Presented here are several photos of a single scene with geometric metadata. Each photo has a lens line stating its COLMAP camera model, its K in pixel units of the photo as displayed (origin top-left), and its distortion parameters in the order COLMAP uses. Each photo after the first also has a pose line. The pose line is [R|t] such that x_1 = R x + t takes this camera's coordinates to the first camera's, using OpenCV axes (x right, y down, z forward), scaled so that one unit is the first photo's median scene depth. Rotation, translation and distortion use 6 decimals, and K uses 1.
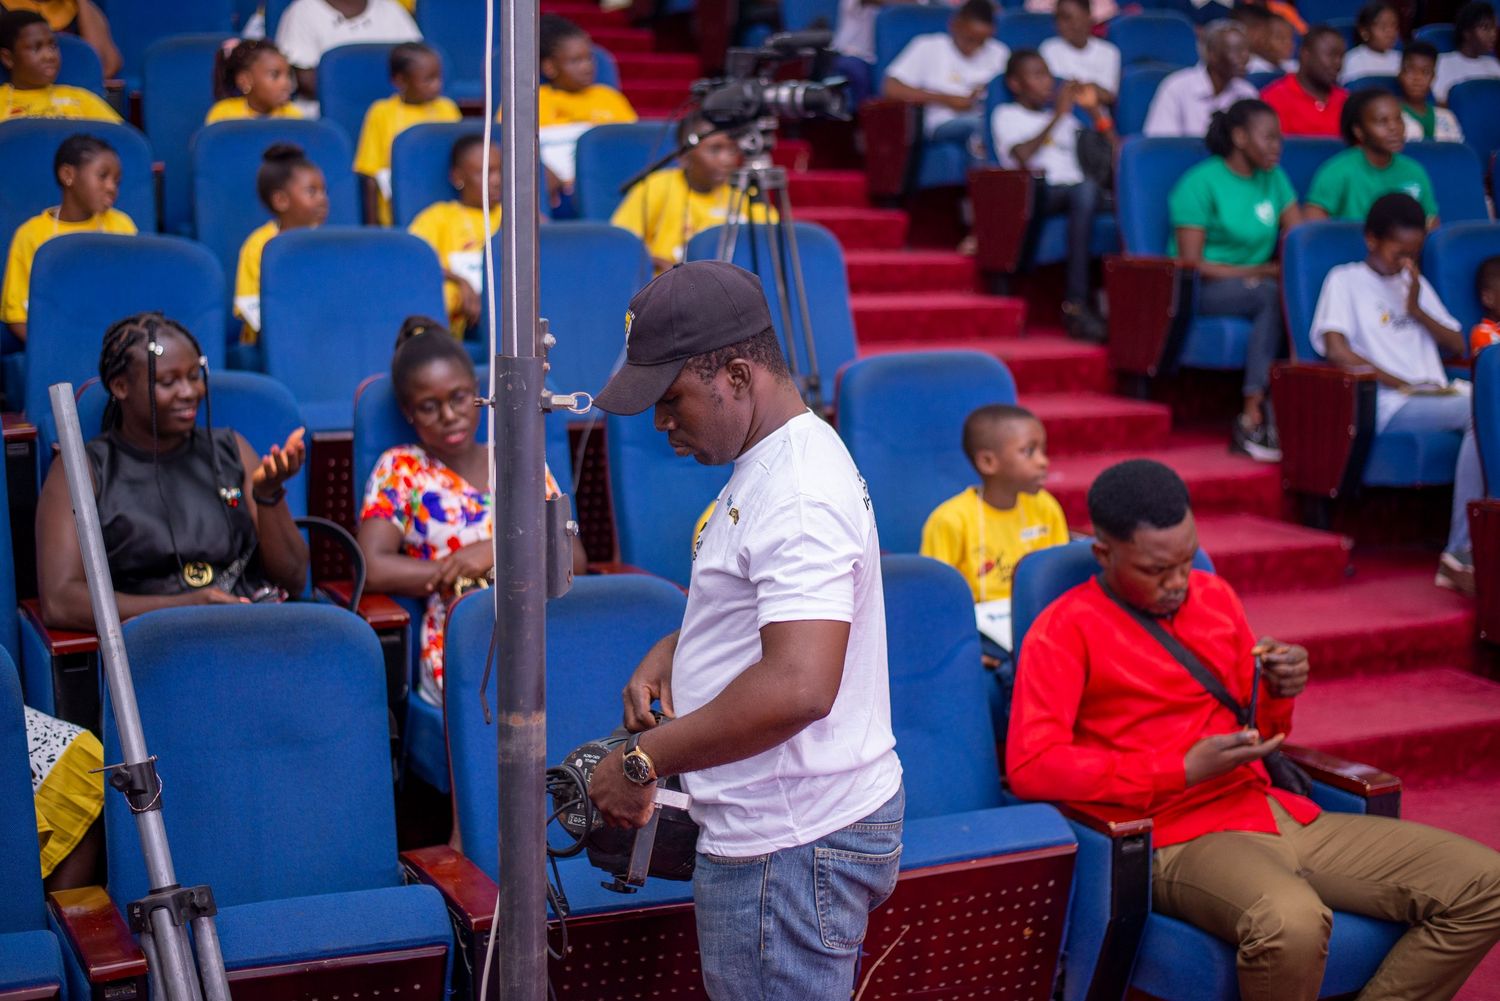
lens RADIAL K [[2126.8, 0, 752.5], [0, 2126.8, 482.3], [0, 0, 1]] dist [-0.107667, -0.092723]
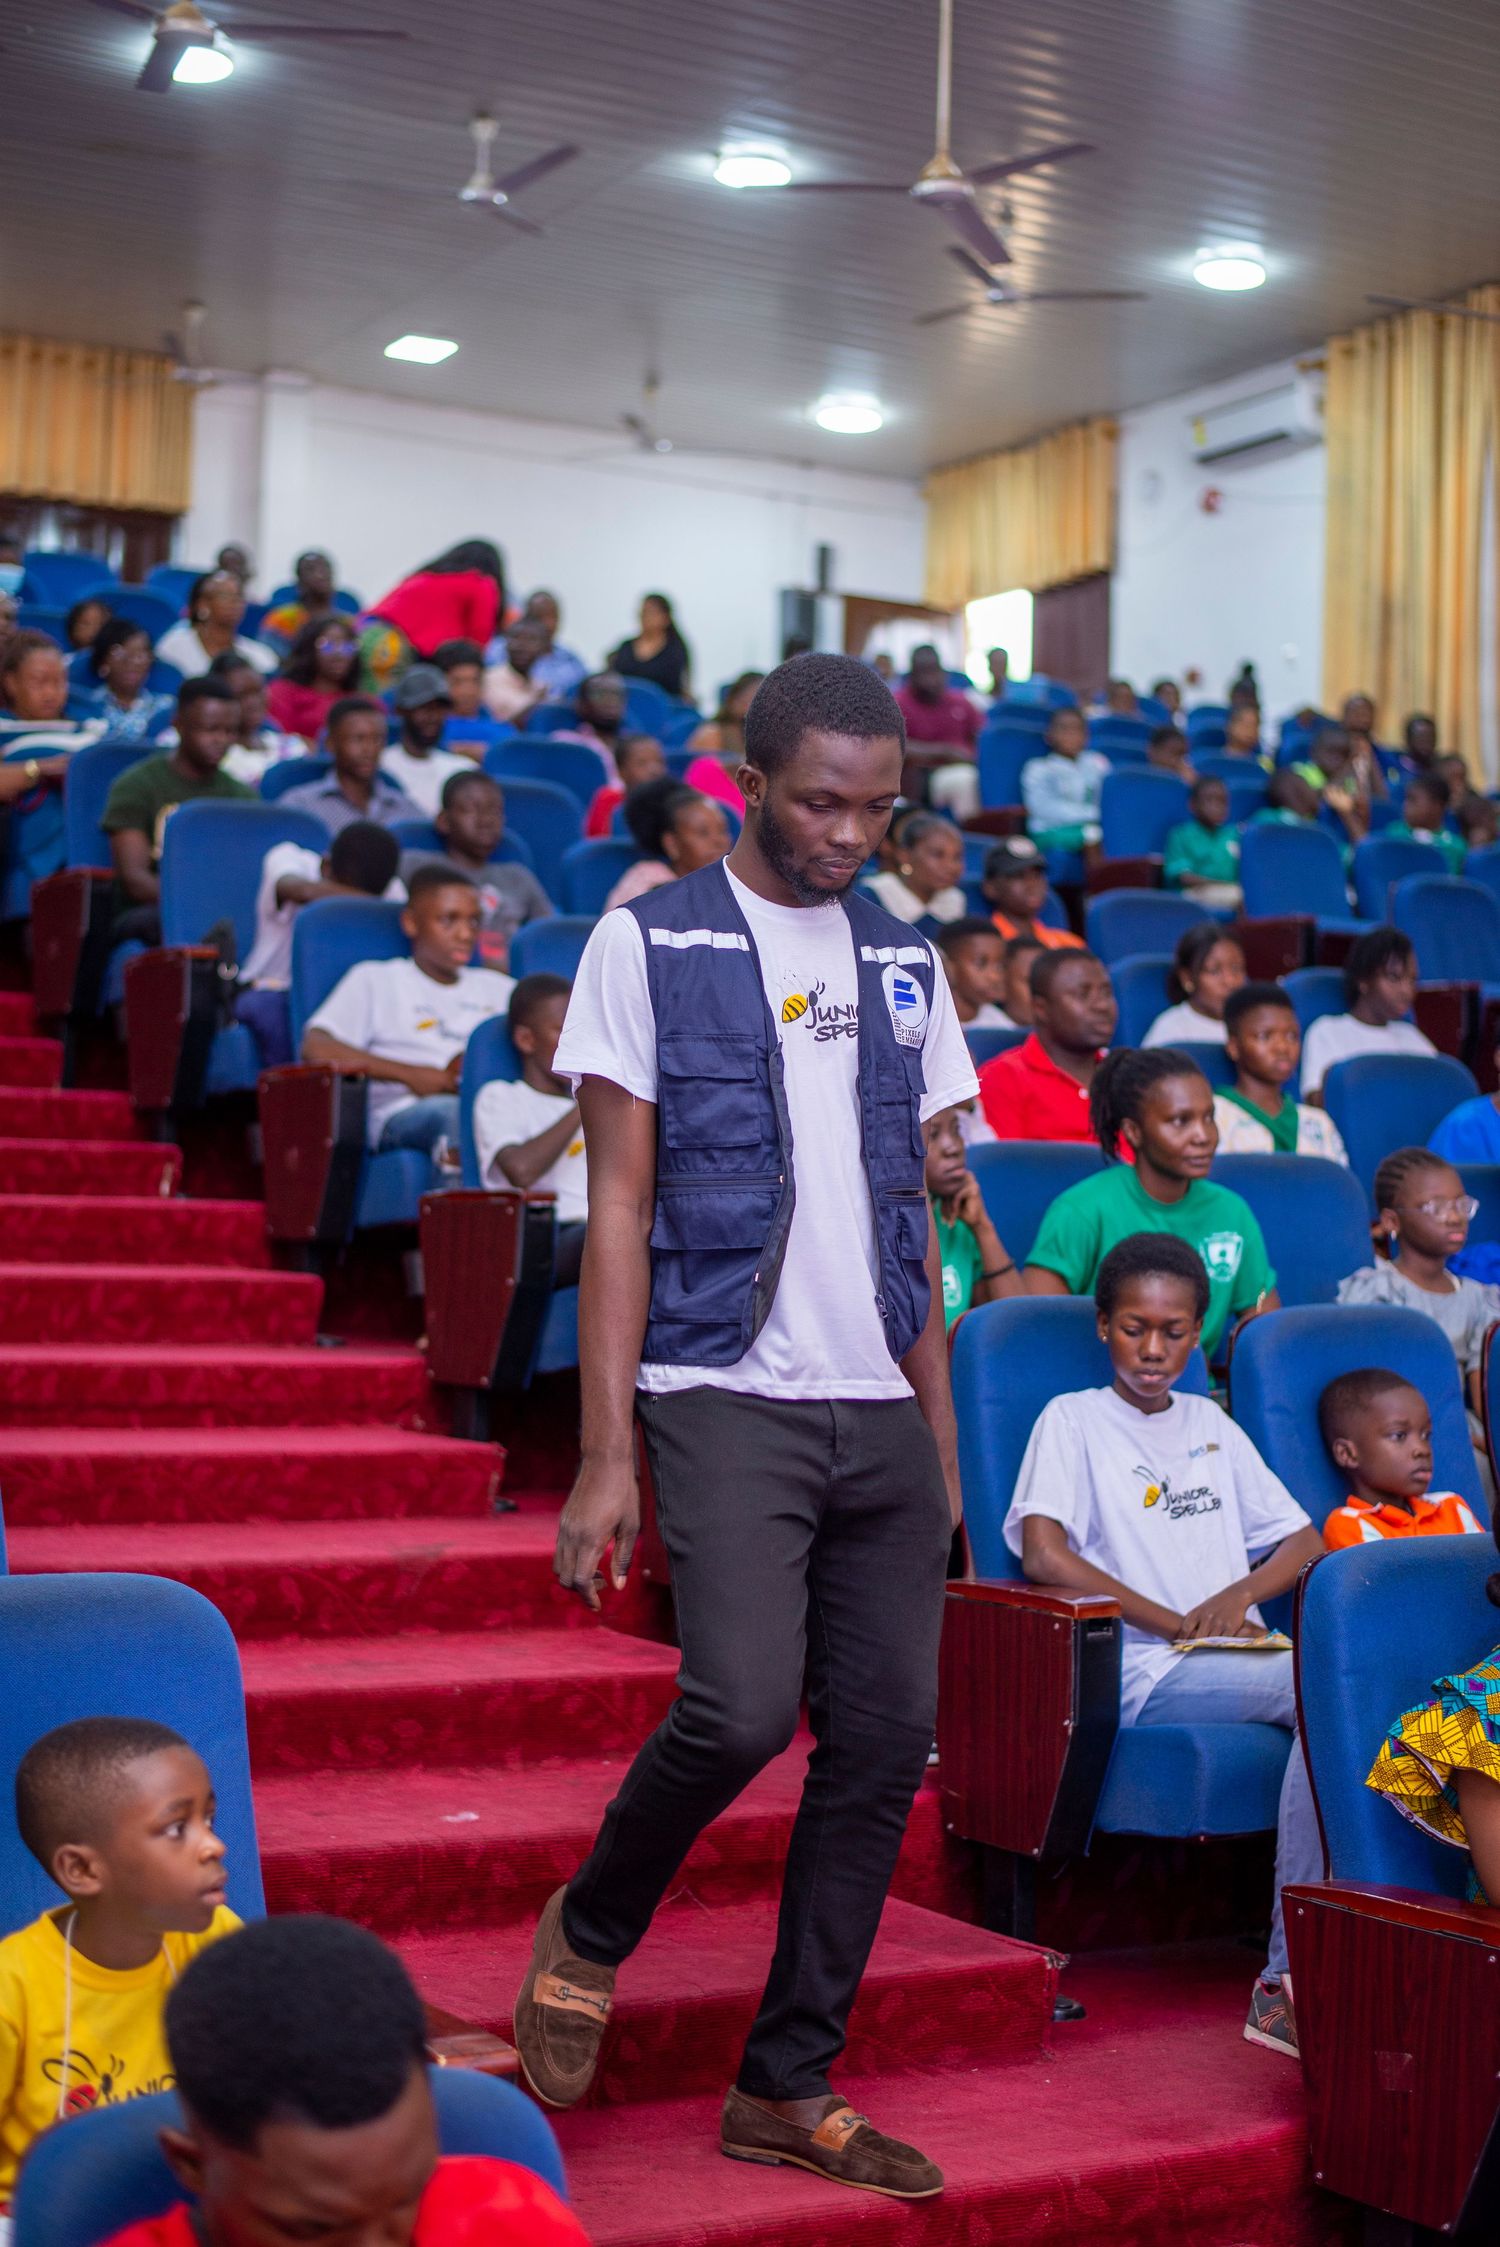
lens RADIAL K [[3186.0, 0, 750.0], [0, 3186.0, 1123.5], [0, 0, 1]] dist [-0.107667, -0.092723]
pose [[0.993228, 0.023277, 0.113829, 0.087641], [-0.003158, 0.984772, -0.173822, -0.023935], [-0.116141, 0.172285, 0.978176, 0.185137]]
